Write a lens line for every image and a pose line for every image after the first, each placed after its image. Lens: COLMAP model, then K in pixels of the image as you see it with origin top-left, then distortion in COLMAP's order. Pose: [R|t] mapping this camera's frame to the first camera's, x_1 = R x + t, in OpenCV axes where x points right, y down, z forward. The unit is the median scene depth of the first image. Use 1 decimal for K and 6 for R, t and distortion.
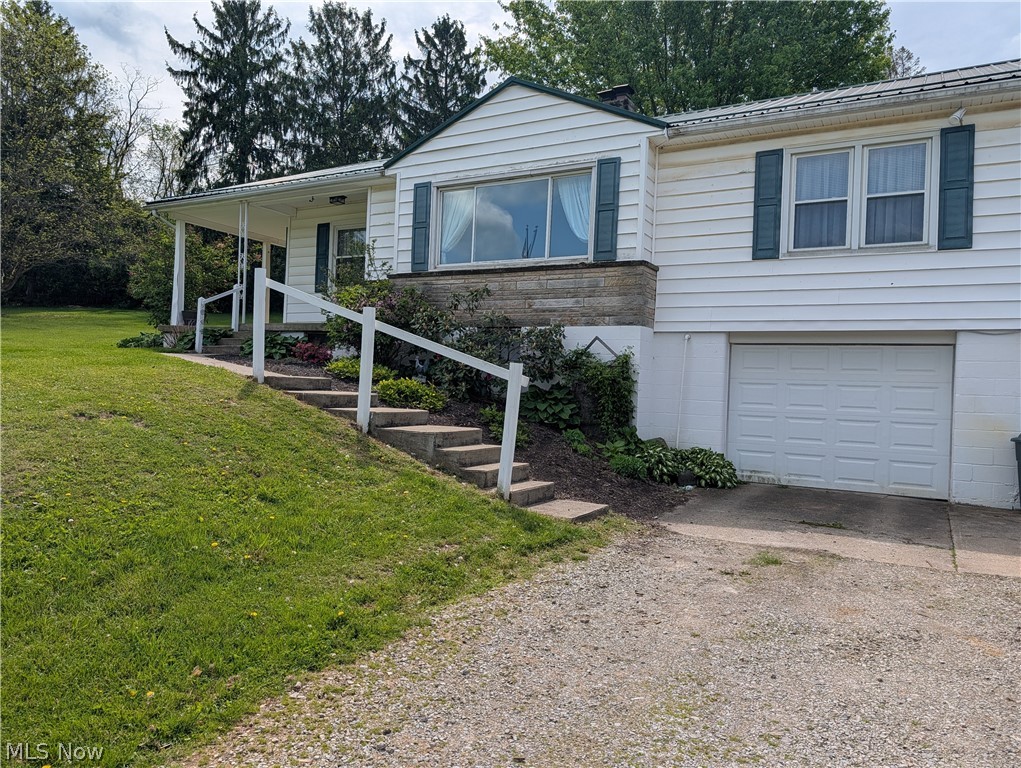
lens RADIAL K [[729.2, 0, 514.2], [0, 729.2, 375.8], [0, 0, 1]] dist [0.028883, -0.032917]
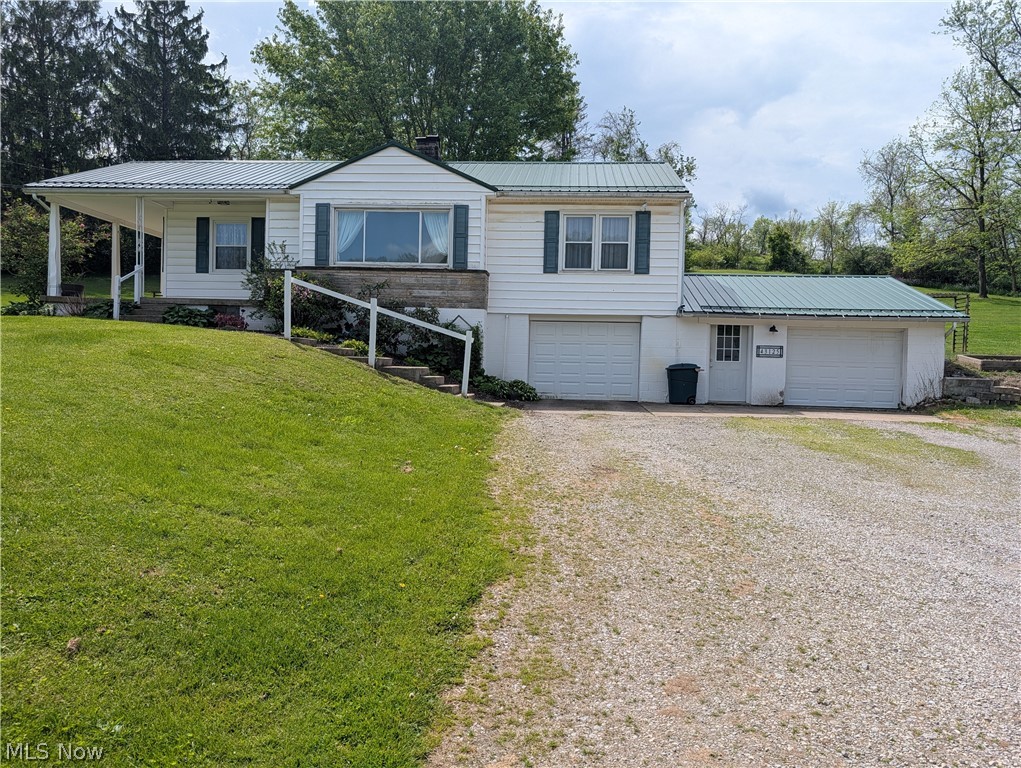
lens RADIAL K [[713.6, 0, 531.1], [0, 713.6, 391.1], [0, 0, 1]] dist [0.029169, -0.029620]
pose [[0.897207, -0.032042, 0.440446, -0.448465], [0.002776, 0.997754, 0.066929, 0.009971], [-0.441601, -0.058826, 0.895281, -0.521432]]
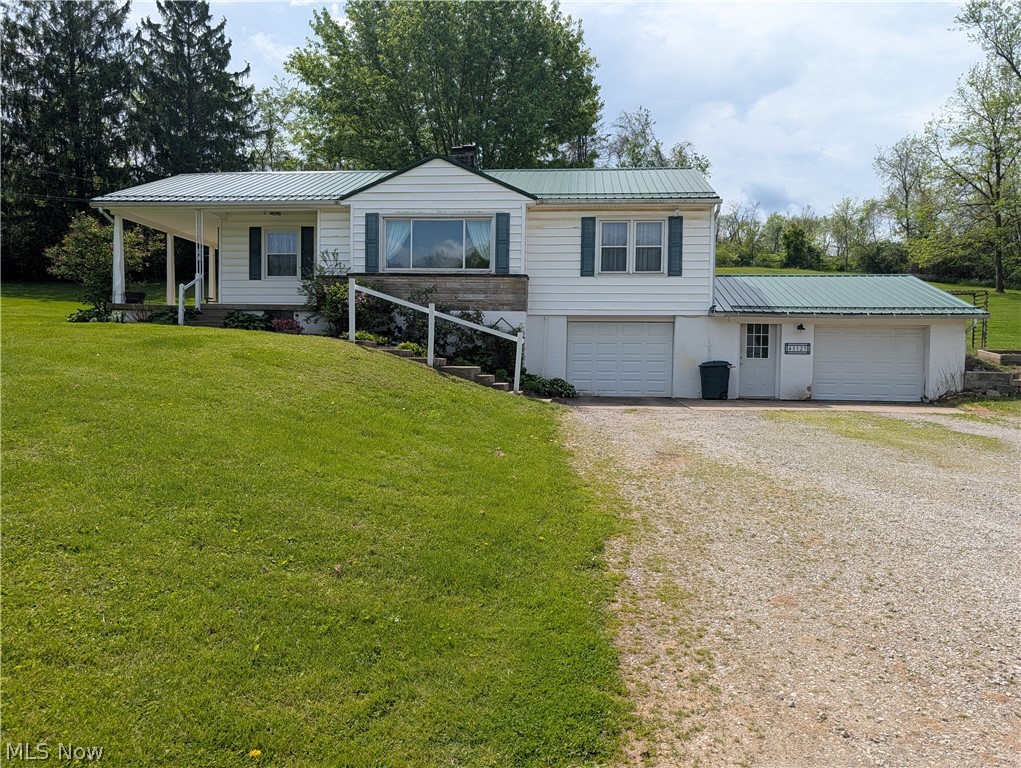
lens RADIAL K [[717.1, 0, 531.6], [0, 717.1, 396.9], [0, 0, 1]] dist [0.027430, -0.030347]
pose [[0.902826, -0.044085, 0.427741, -0.554411], [0.013269, 0.997113, 0.074761, 0.008553], [-0.429802, -0.061820, 0.900805, -0.579706]]
